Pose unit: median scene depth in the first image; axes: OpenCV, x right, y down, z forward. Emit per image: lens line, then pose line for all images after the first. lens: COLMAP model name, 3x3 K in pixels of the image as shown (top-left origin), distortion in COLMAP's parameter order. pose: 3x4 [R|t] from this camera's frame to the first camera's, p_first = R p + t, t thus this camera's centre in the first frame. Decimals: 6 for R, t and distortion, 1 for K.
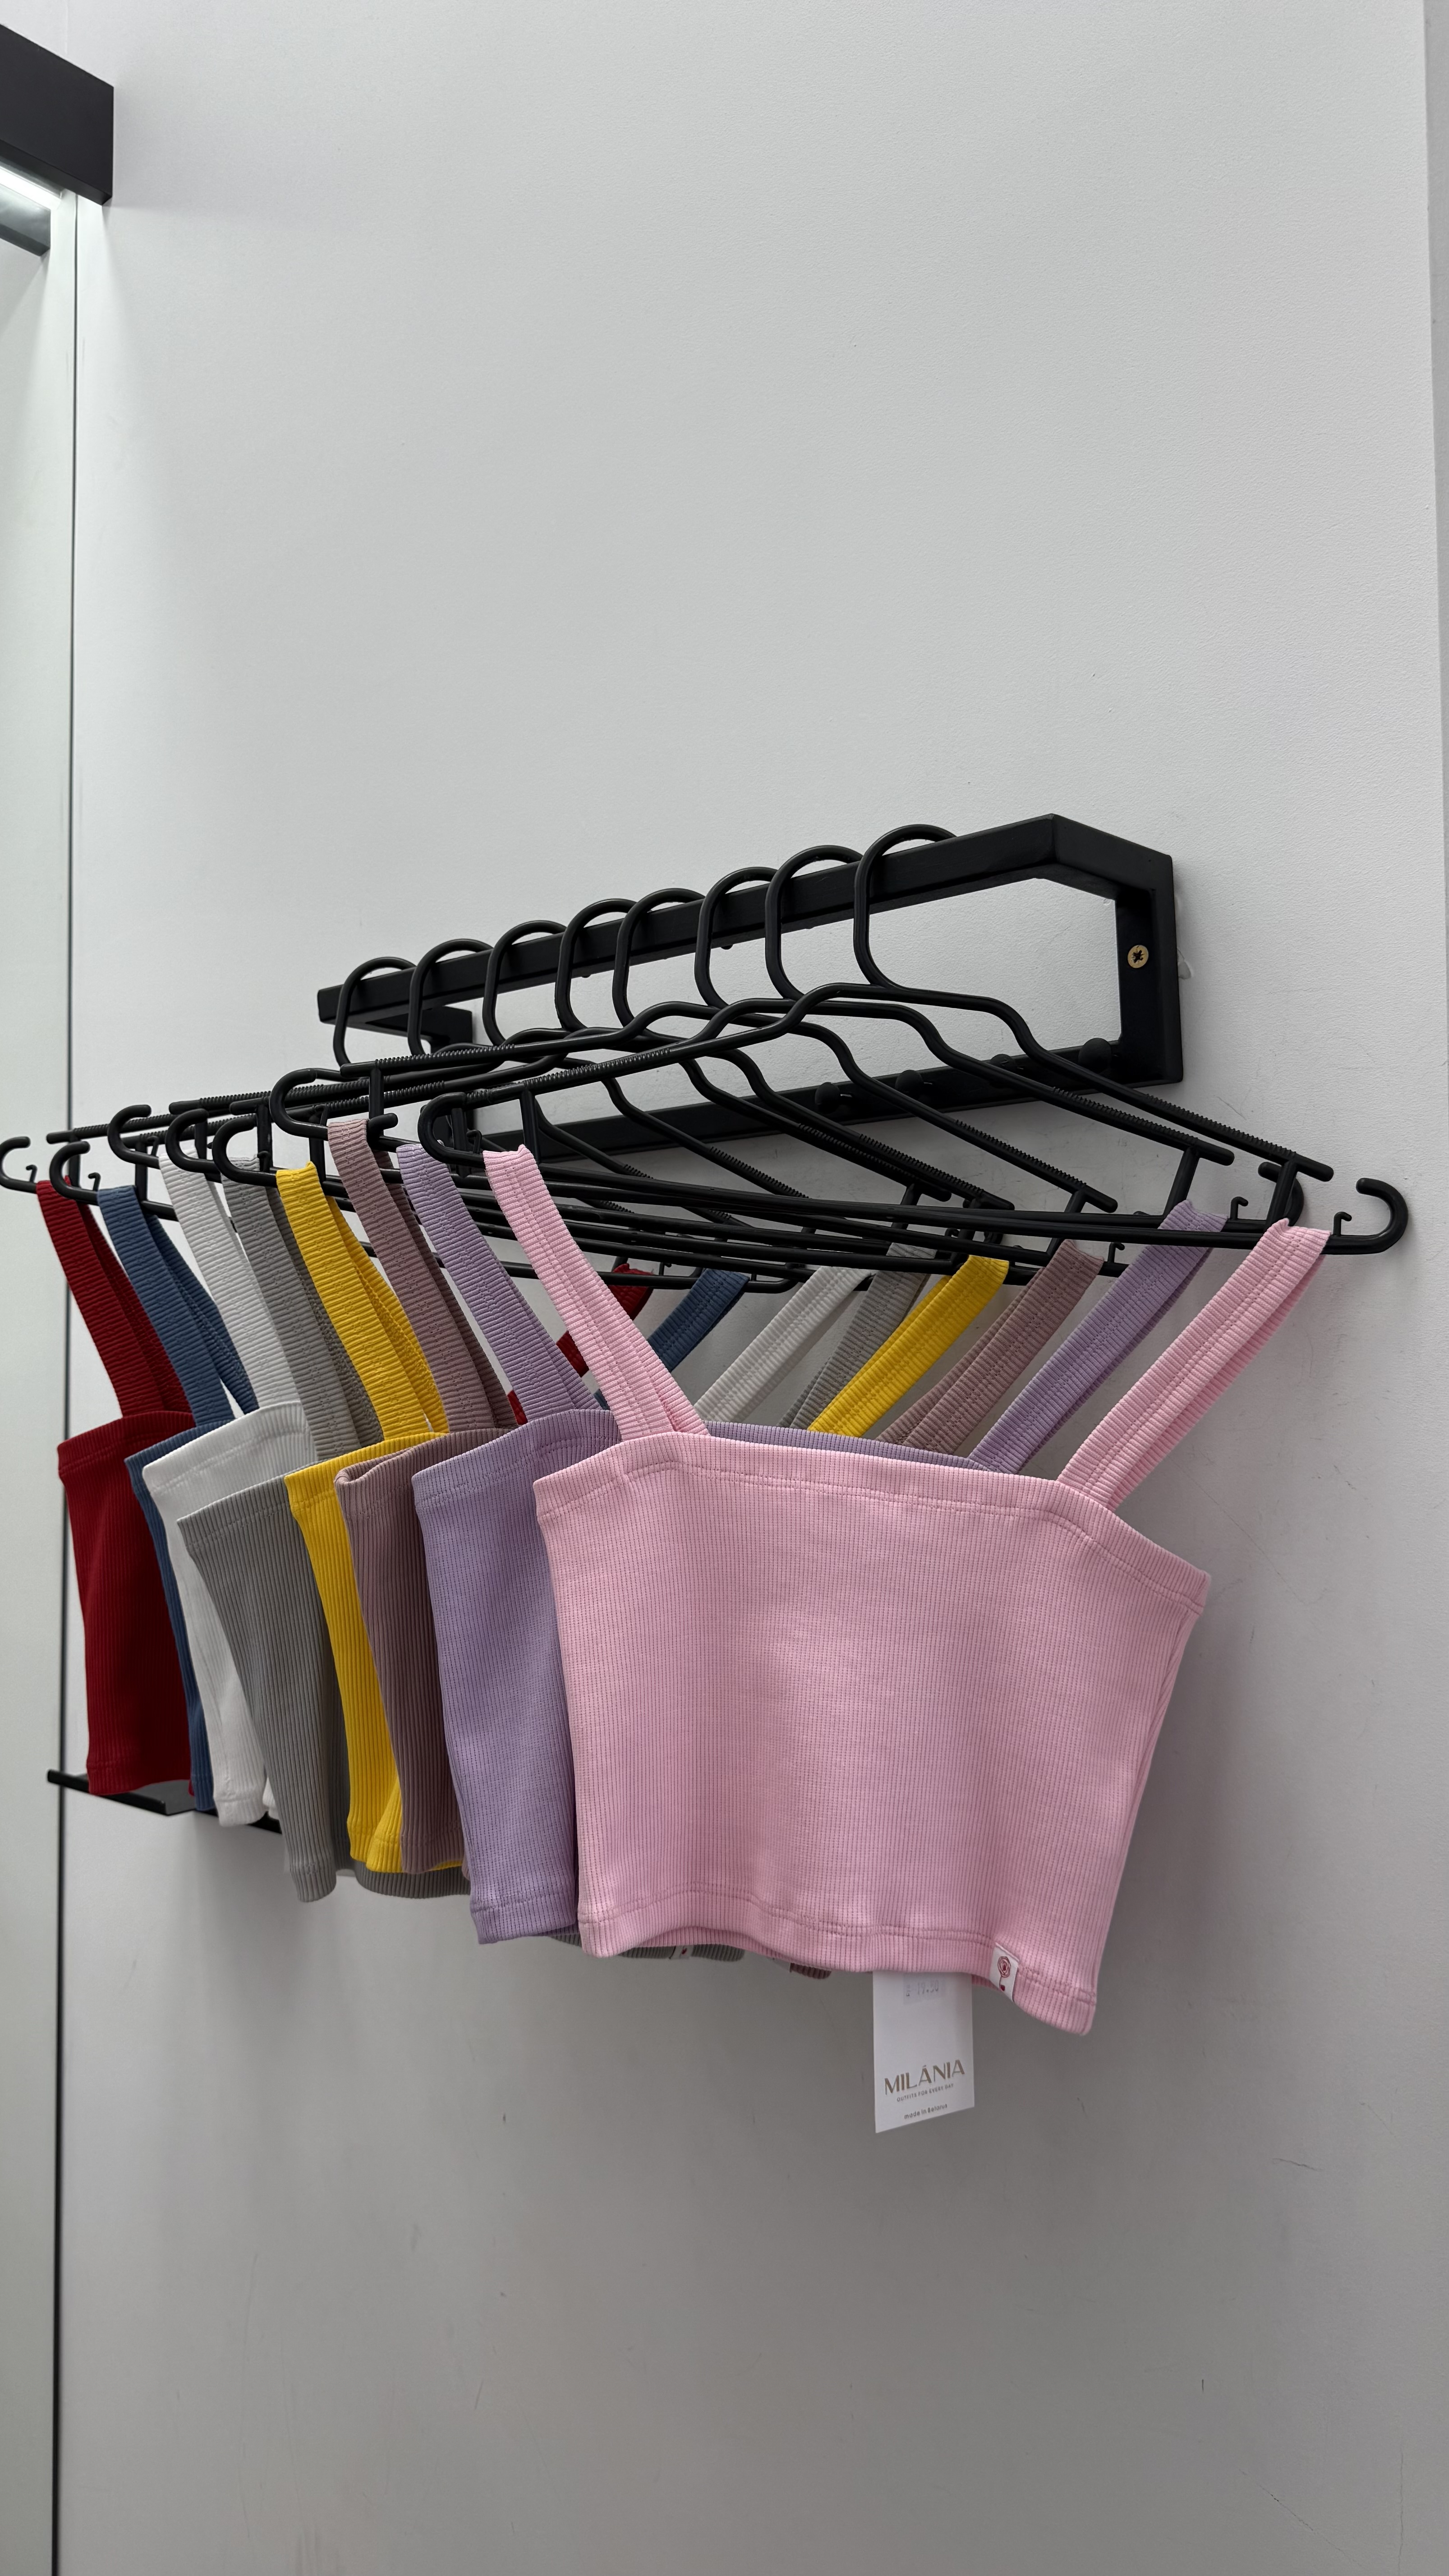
lens RADIAL K [[1830.8, 0, 724.5], [0, 1830.8, 1288.0], [0, 0, 1]] dist [0.189432, -0.498170]
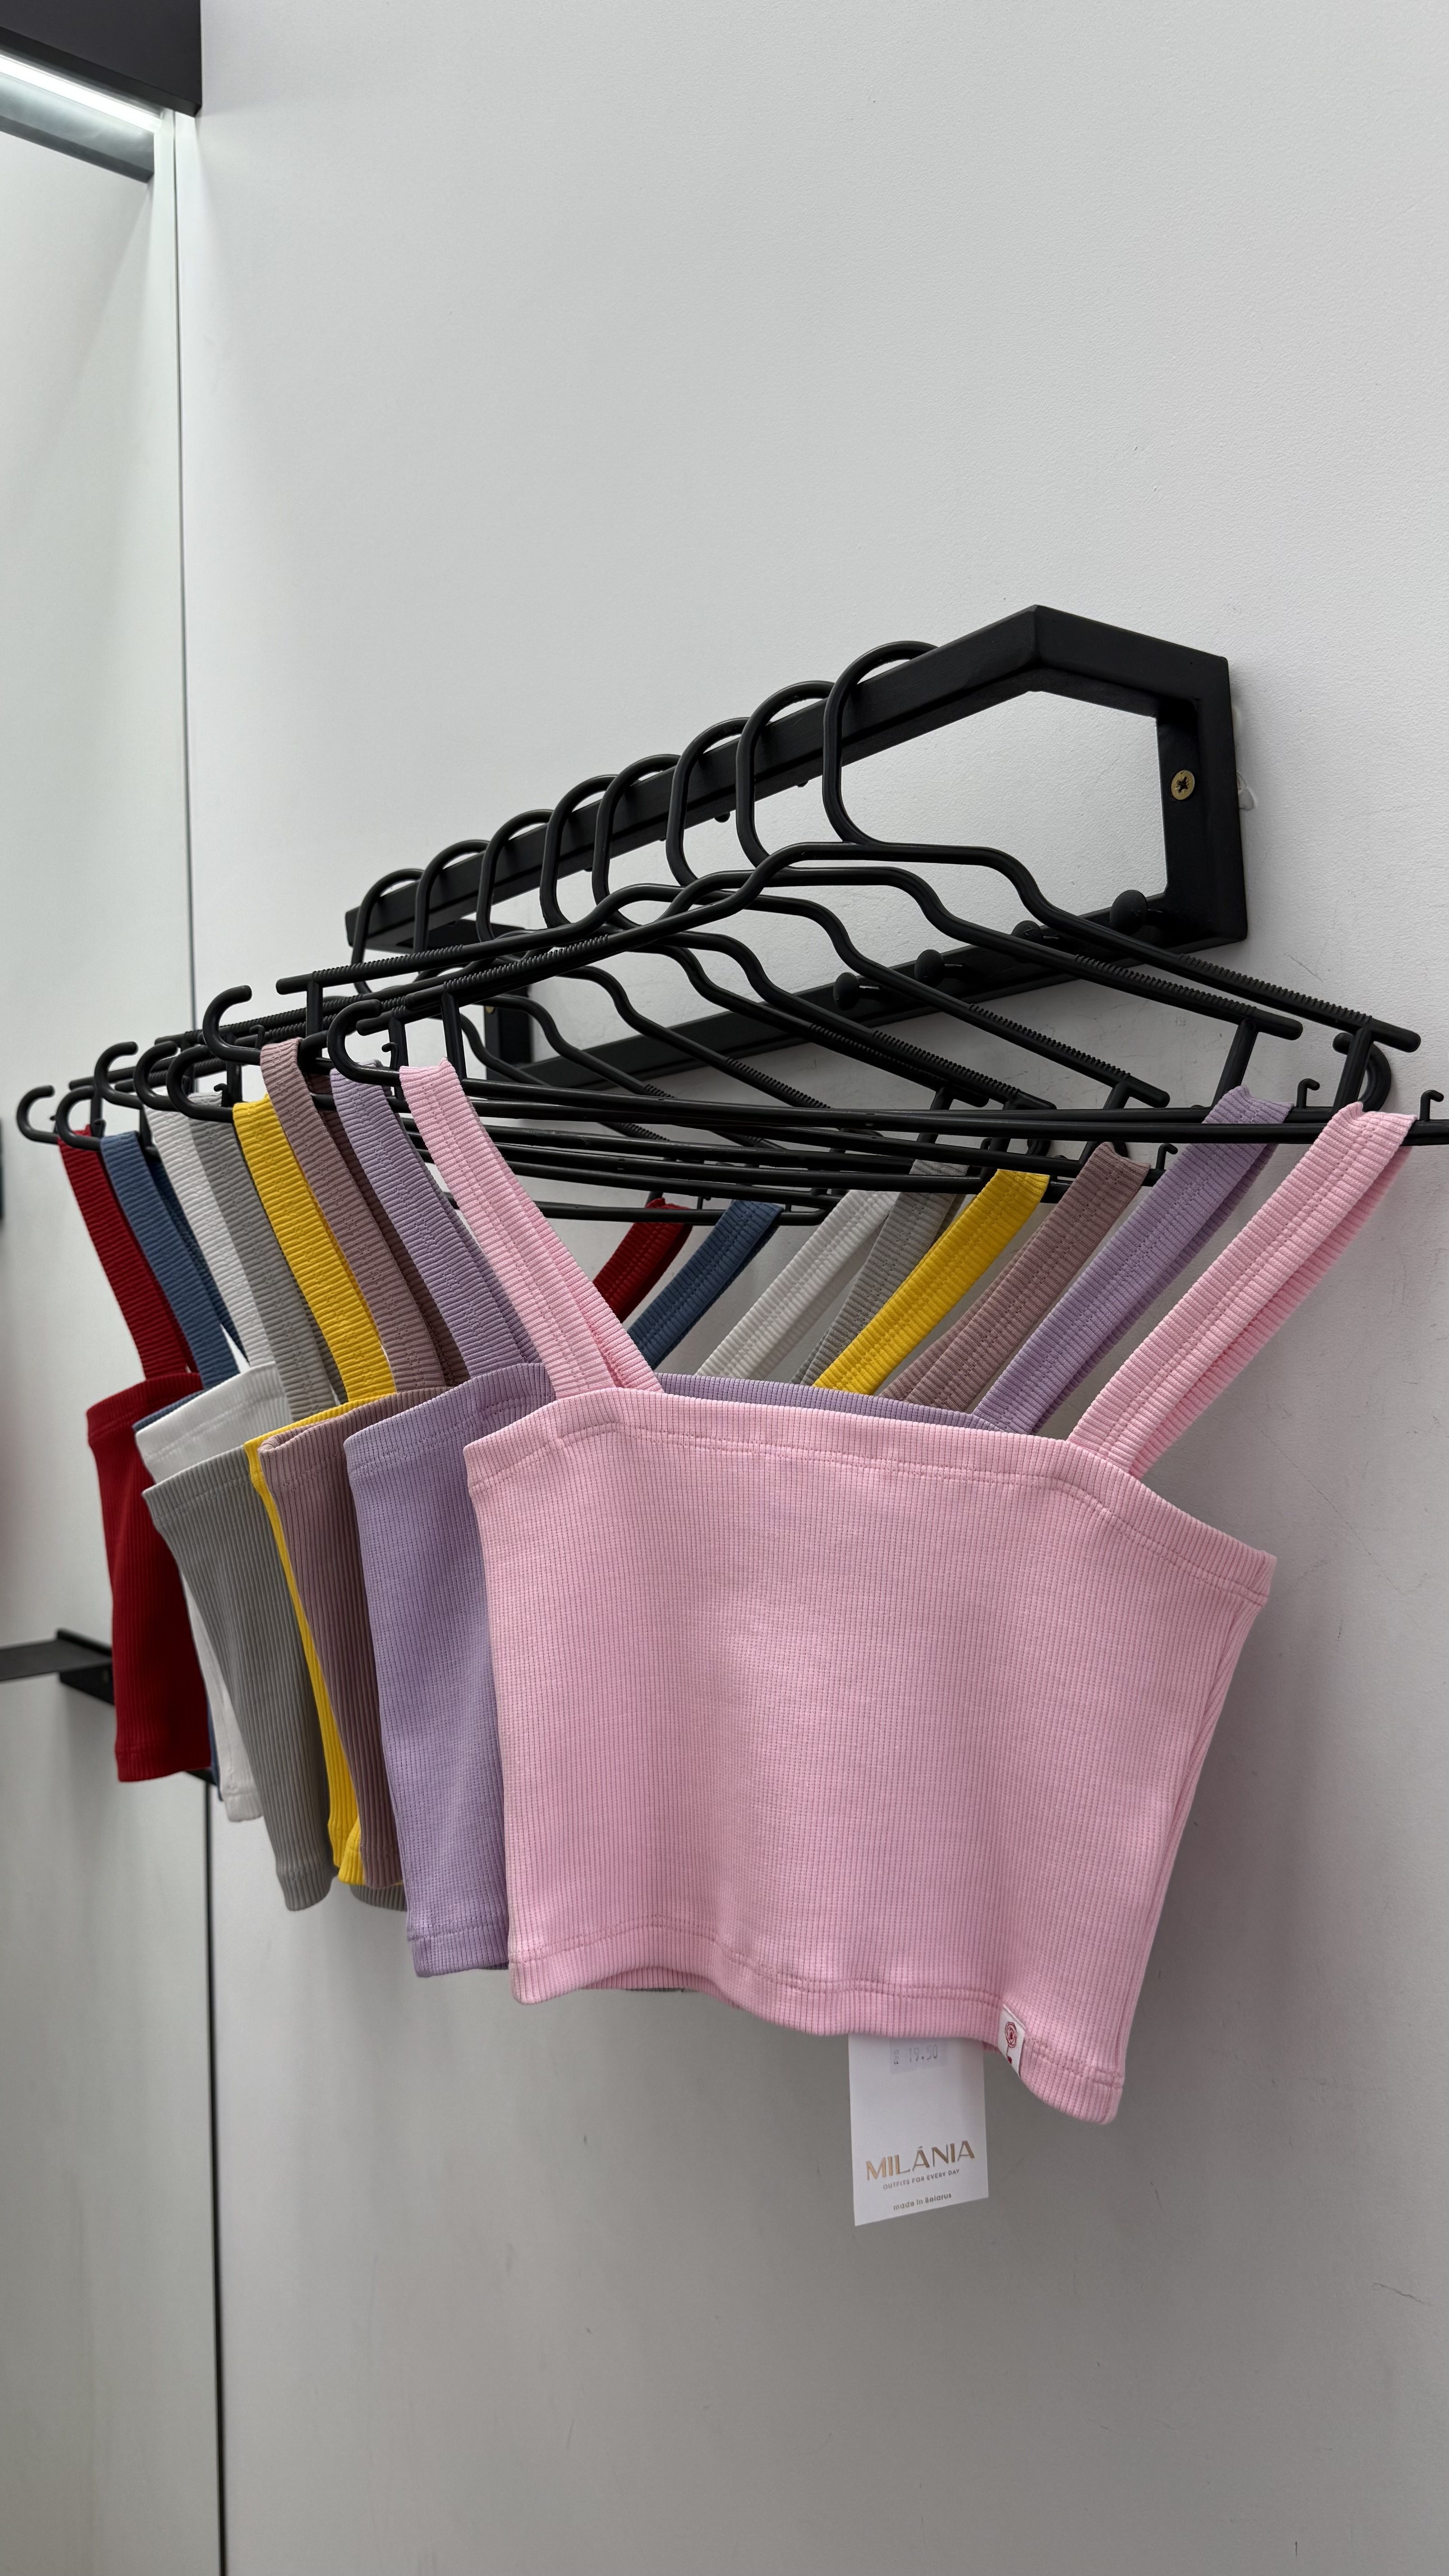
lens RADIAL K [[1830.8, 0, 724.5], [0, 1830.8, 1288.0], [0, 0, 1]] dist [0.189432, -0.498170]
pose [[0.983346, -0.025274, -0.179976, 0.176471], [0.029433, 0.999357, 0.020476, 0.016629], [0.179342, -0.025432, 0.983458, 0.177449]]
